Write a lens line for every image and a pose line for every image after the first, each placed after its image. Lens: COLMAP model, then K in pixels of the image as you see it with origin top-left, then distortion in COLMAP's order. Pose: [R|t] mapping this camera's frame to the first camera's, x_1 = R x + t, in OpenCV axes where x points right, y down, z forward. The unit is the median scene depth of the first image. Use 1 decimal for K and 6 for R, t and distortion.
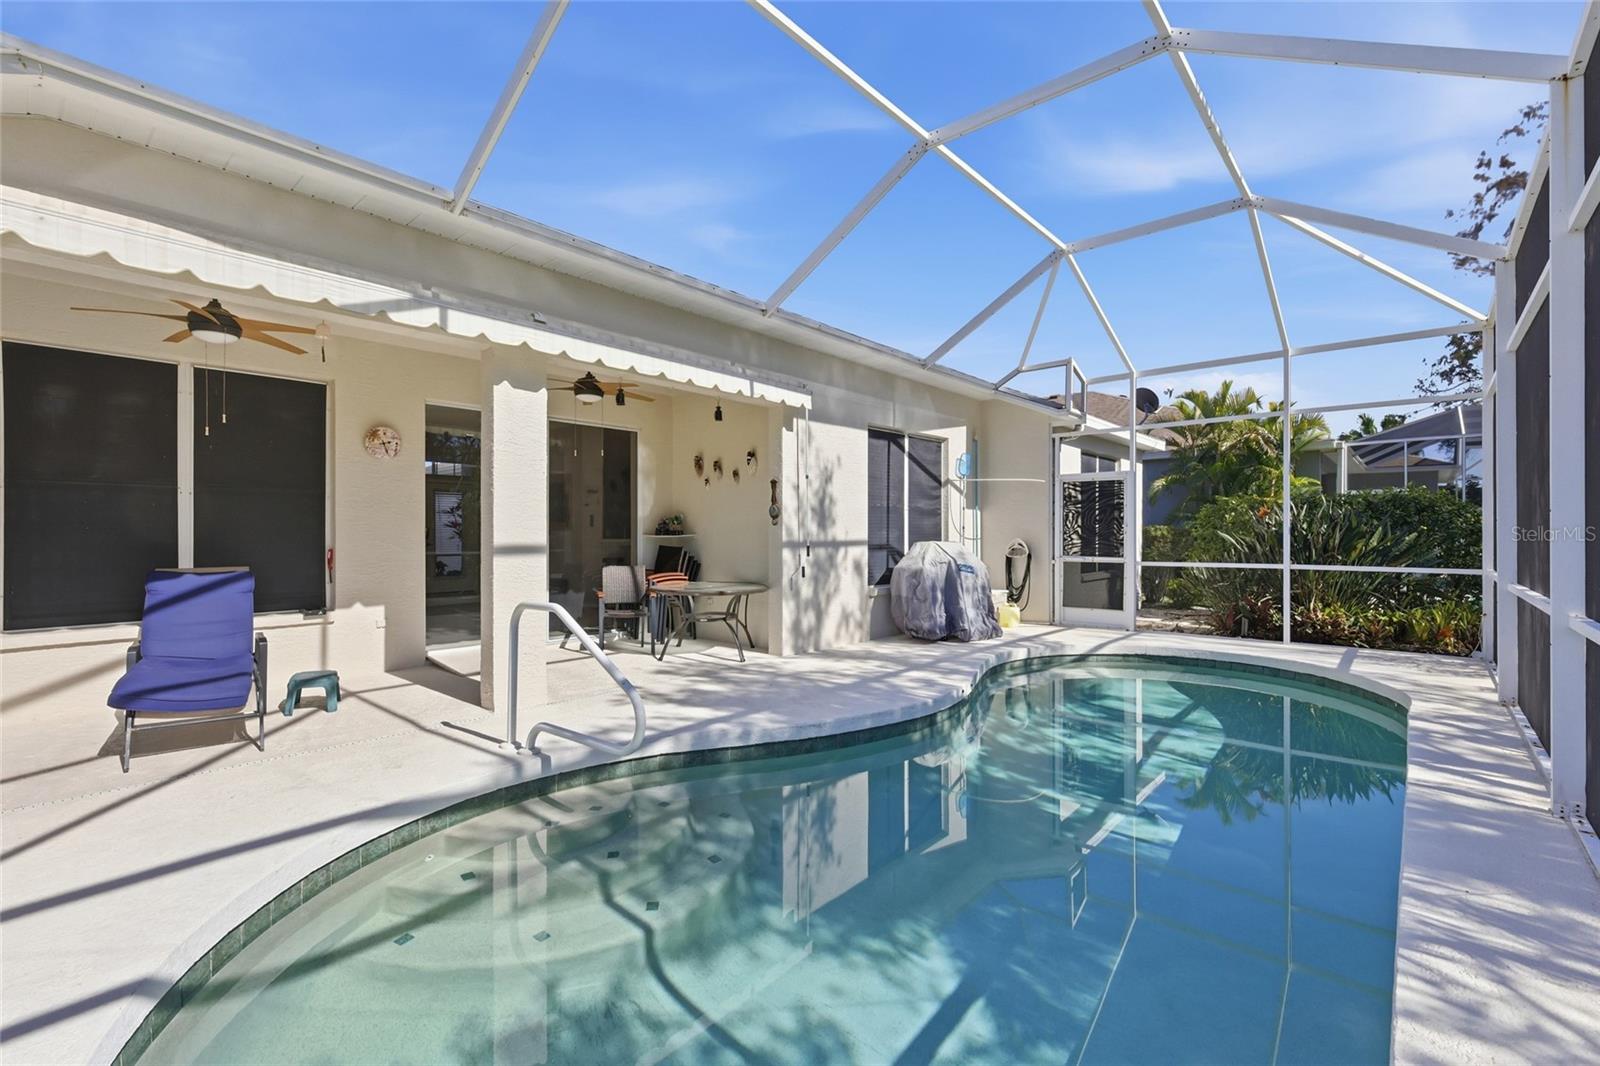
lens RADIAL K [[706.2, 0, 800.0], [0, 706.2, 533.0], [0, 0, 1]] dist [0.001462, 0.000359]
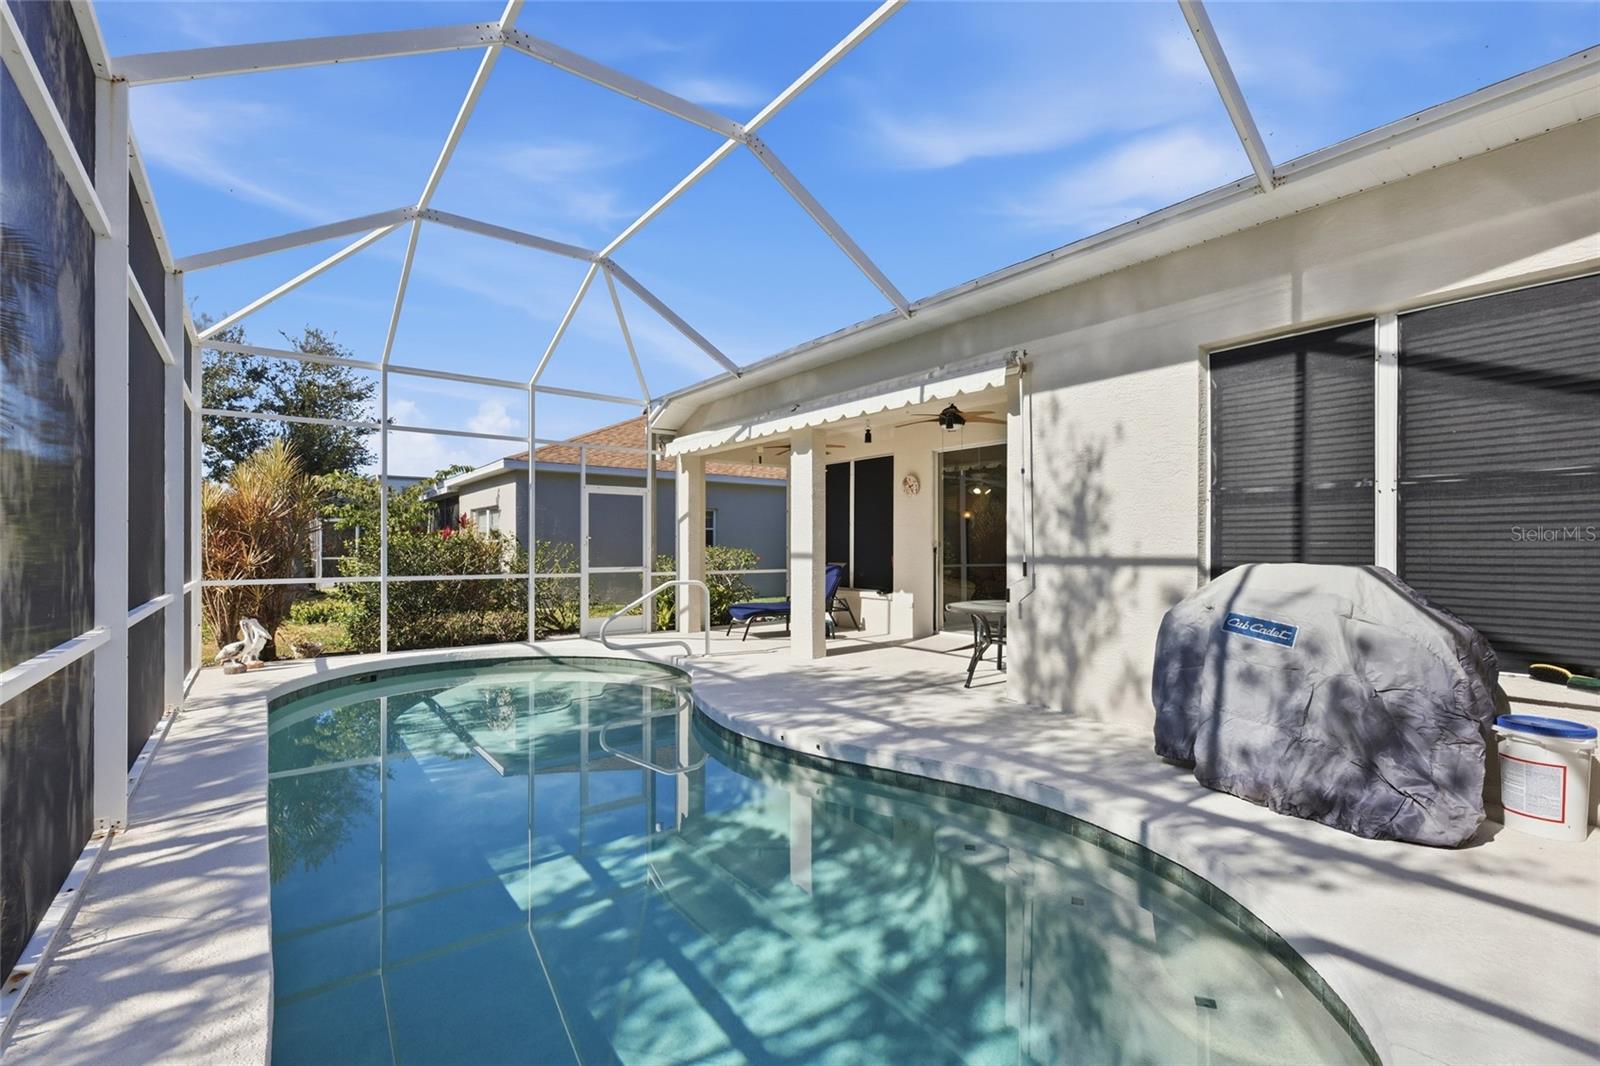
lens RADIAL K [[706.0, 0, 803.3], [0, 706.0, 540.3], [0, 0, 1]] dist [-0.000104, -0.000105]
pose [[-0.197621, -0.007627, -0.980249, 0.774254], [0.001676, 0.999966, -0.008118, 0.000895], [0.980277, -0.003247, -0.197602, 0.888988]]
